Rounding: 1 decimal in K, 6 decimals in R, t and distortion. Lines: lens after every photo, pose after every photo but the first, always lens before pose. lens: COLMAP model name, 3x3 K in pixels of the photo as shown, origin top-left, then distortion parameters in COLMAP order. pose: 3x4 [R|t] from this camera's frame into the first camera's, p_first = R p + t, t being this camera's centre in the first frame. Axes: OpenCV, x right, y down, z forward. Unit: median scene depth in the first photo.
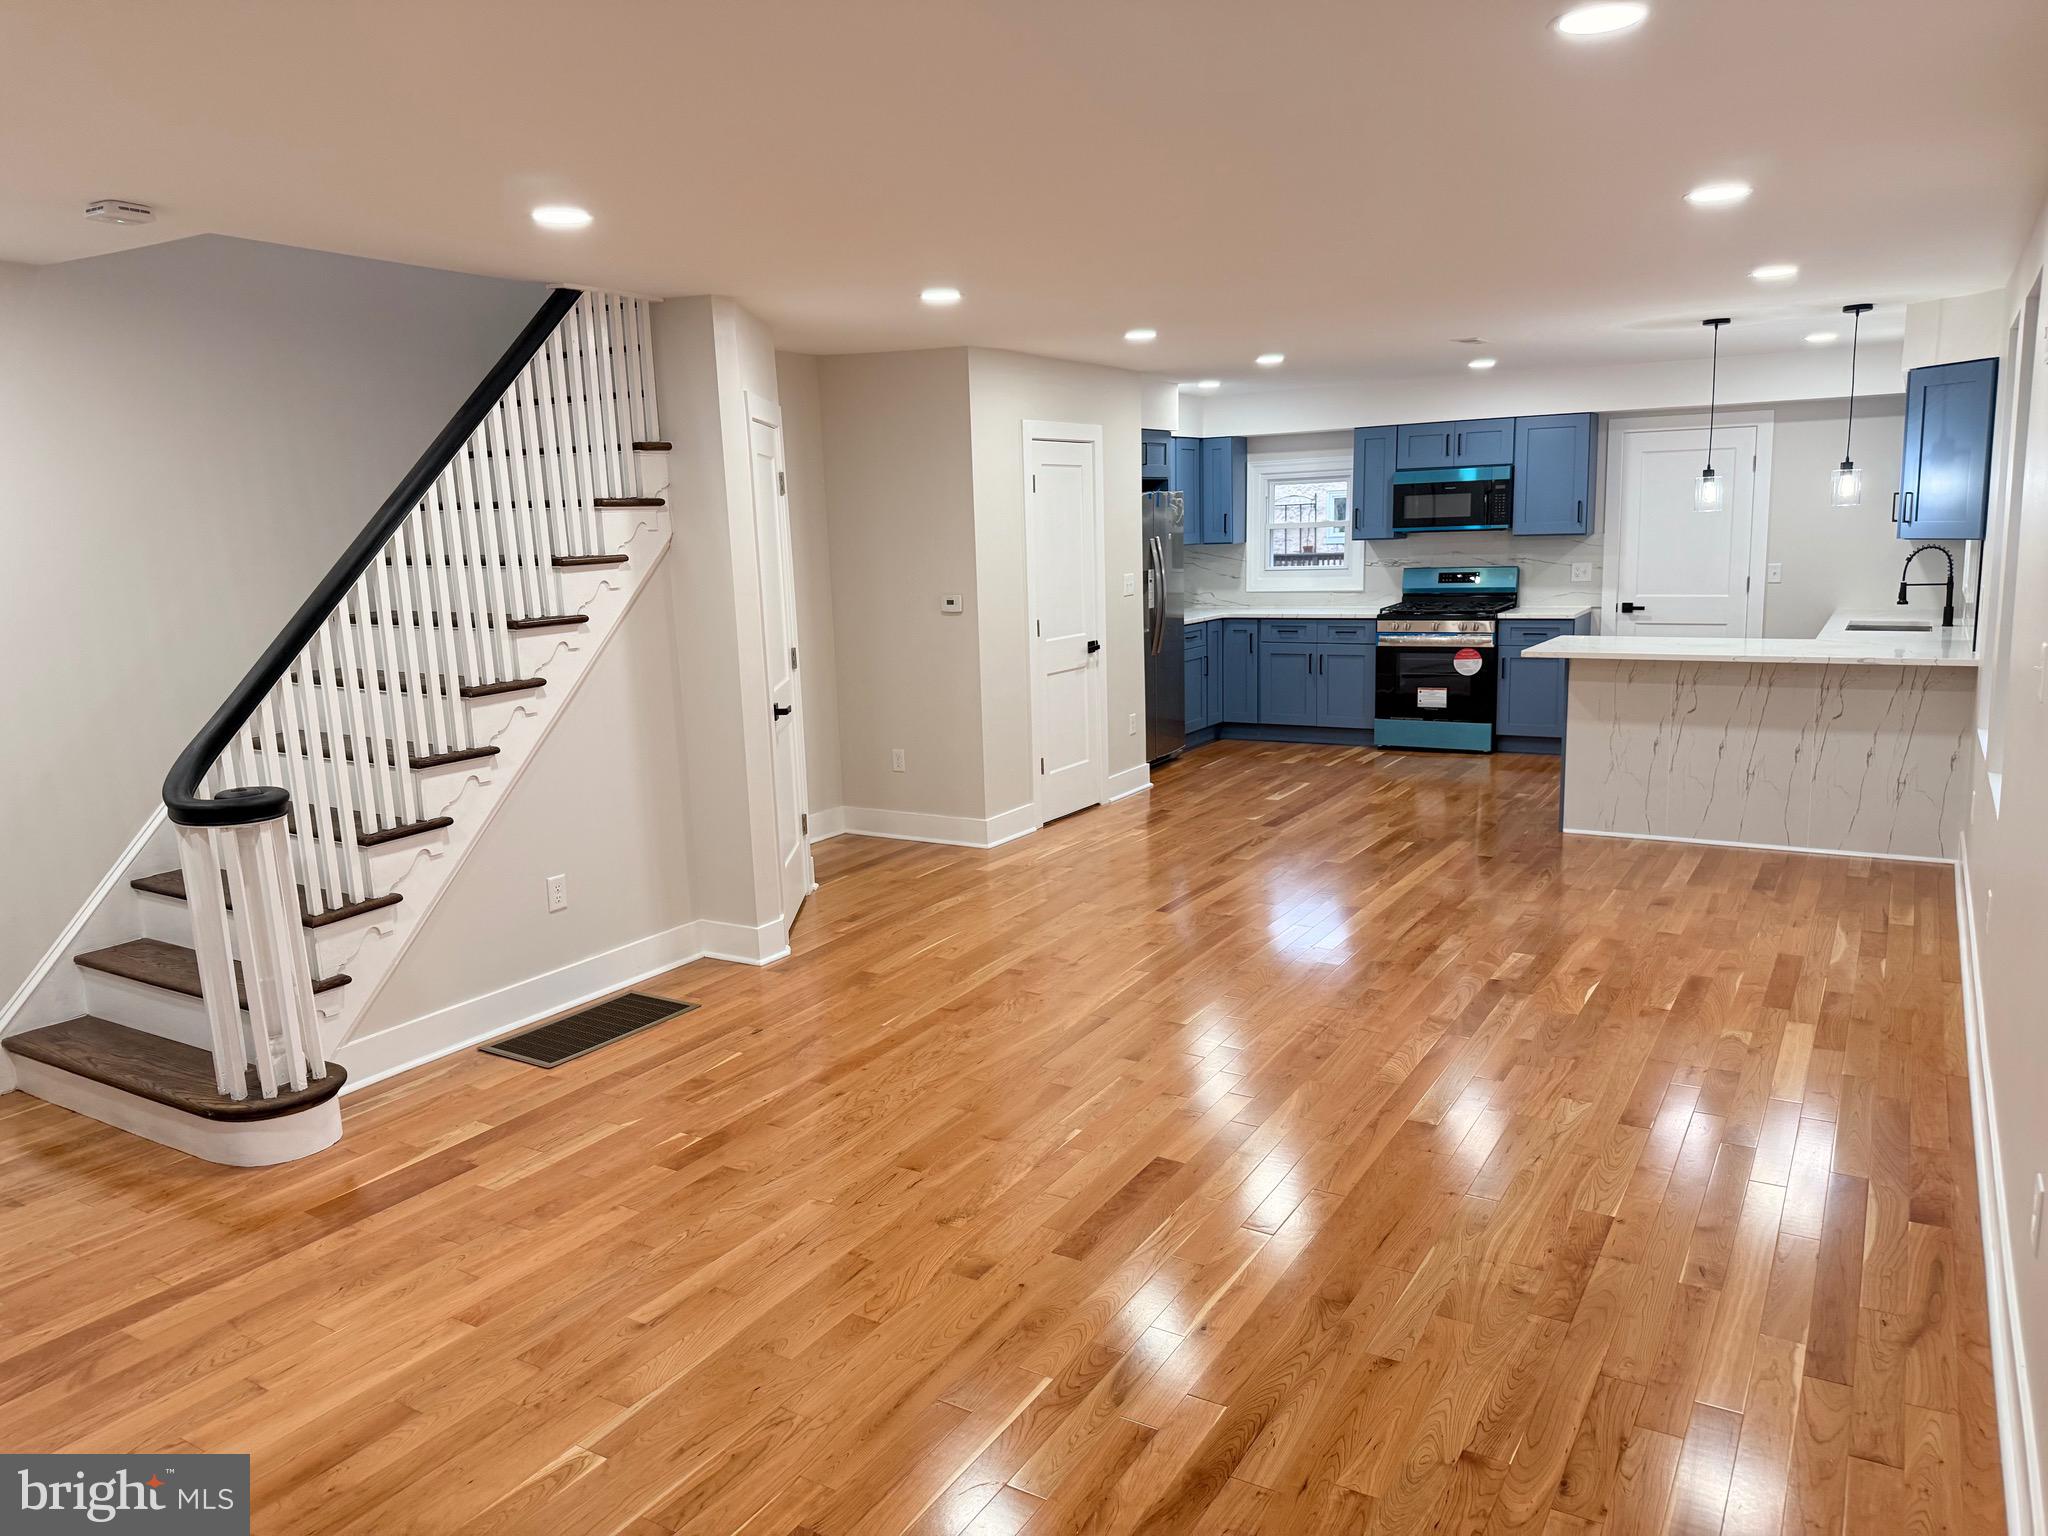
lens RADIAL K [[1425.7, 0, 1024.0], [0, 1425.7, 768.0], [0, 0, 1]] dist [0.148566, -0.233546]
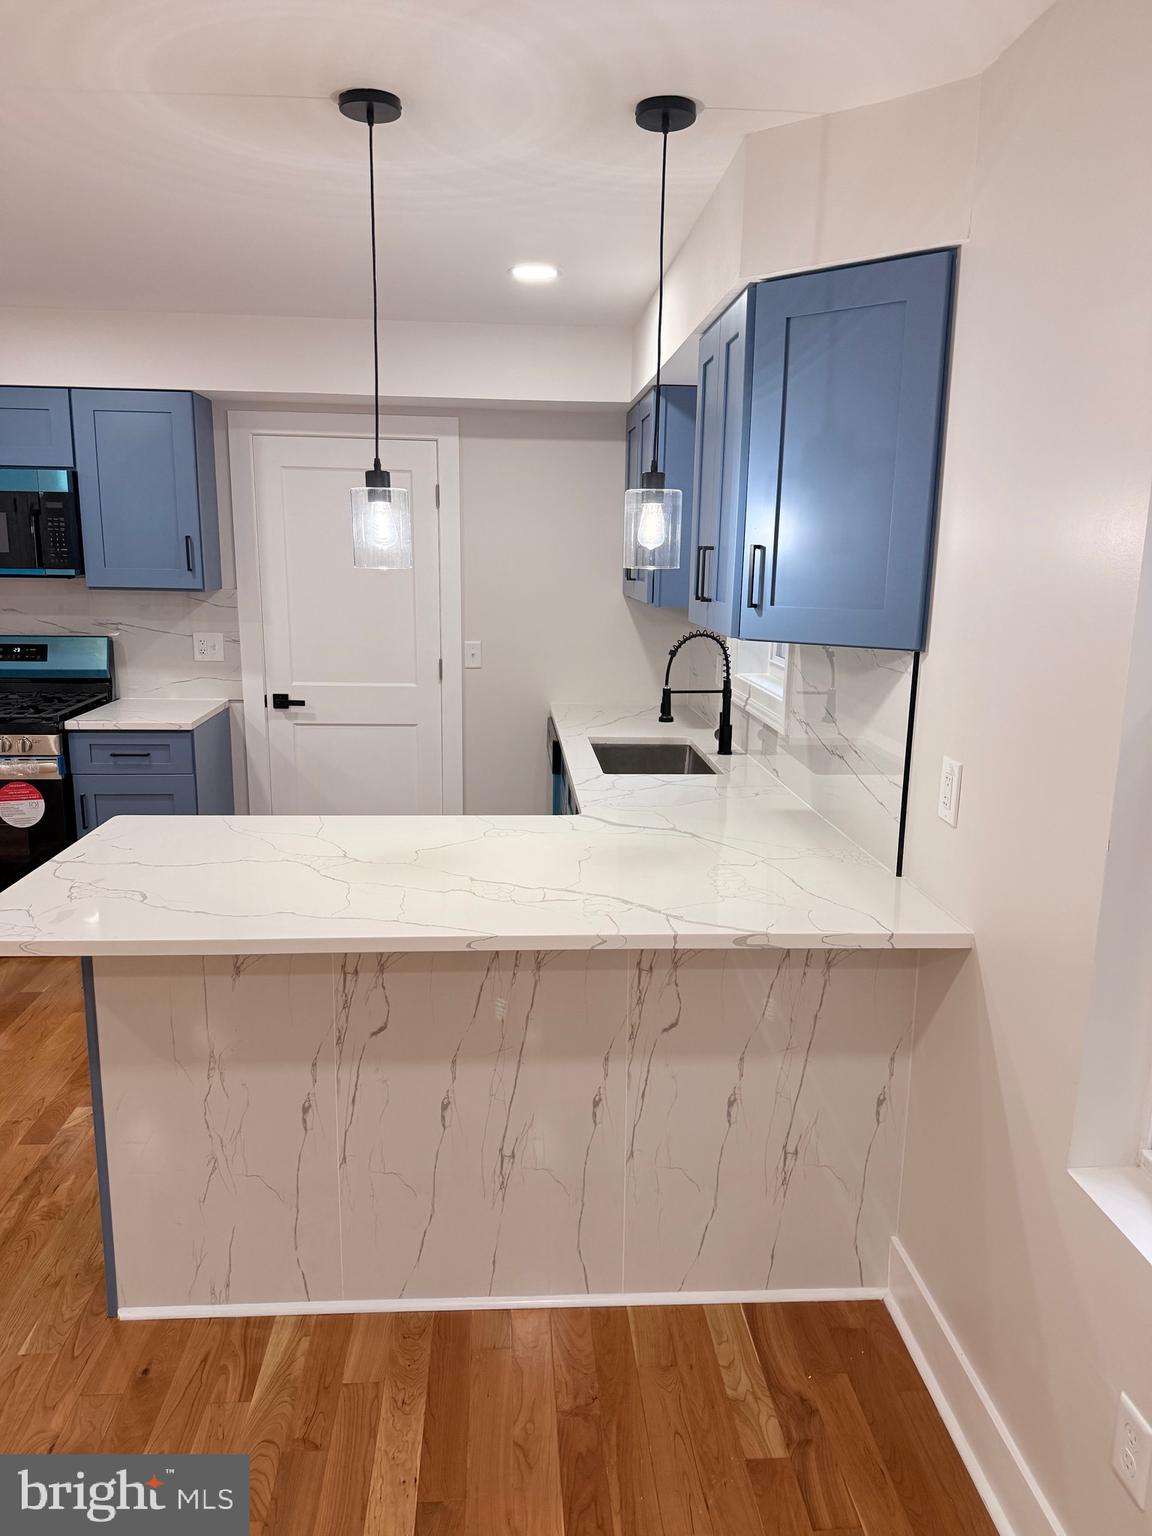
lens RADIAL K [[1069.3, 0, 569.2], [0, 1069.3, 761.2], [0, 0, 1]] dist [0.148566, -0.233546]
pose [[0.819584, -0.068578, 0.568841, 0.283667], [0.059196, 0.997633, 0.034982, -0.109905], [-0.569893, 0.005003, 0.821704, 0.609889]]
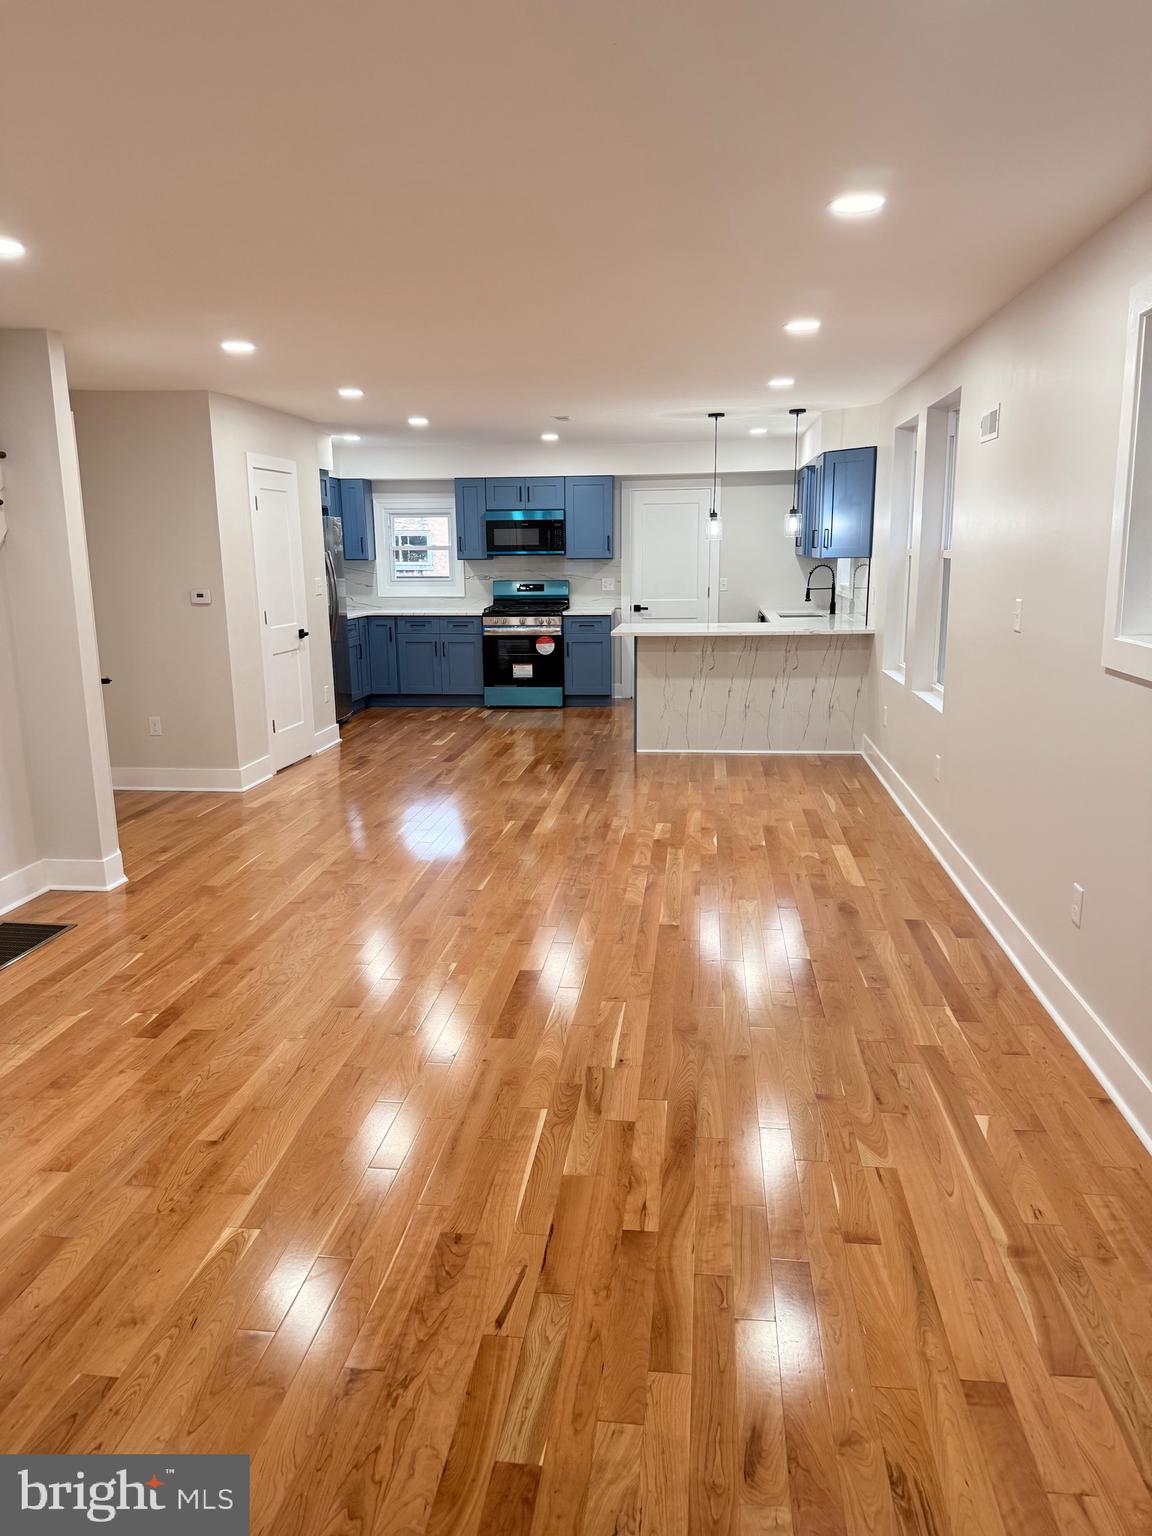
lens RADIAL K [[1069.3, 0, 569.2], [0, 1069.3, 761.2], [0, 0, 1]] dist [0.148566, -0.233546]
pose [[0.912251, -0.062132, 0.404891, -0.134783], [0.056177, 0.998067, 0.026585, 0.018403], [-0.405760, -0.001507, 0.913978, 0.005721]]
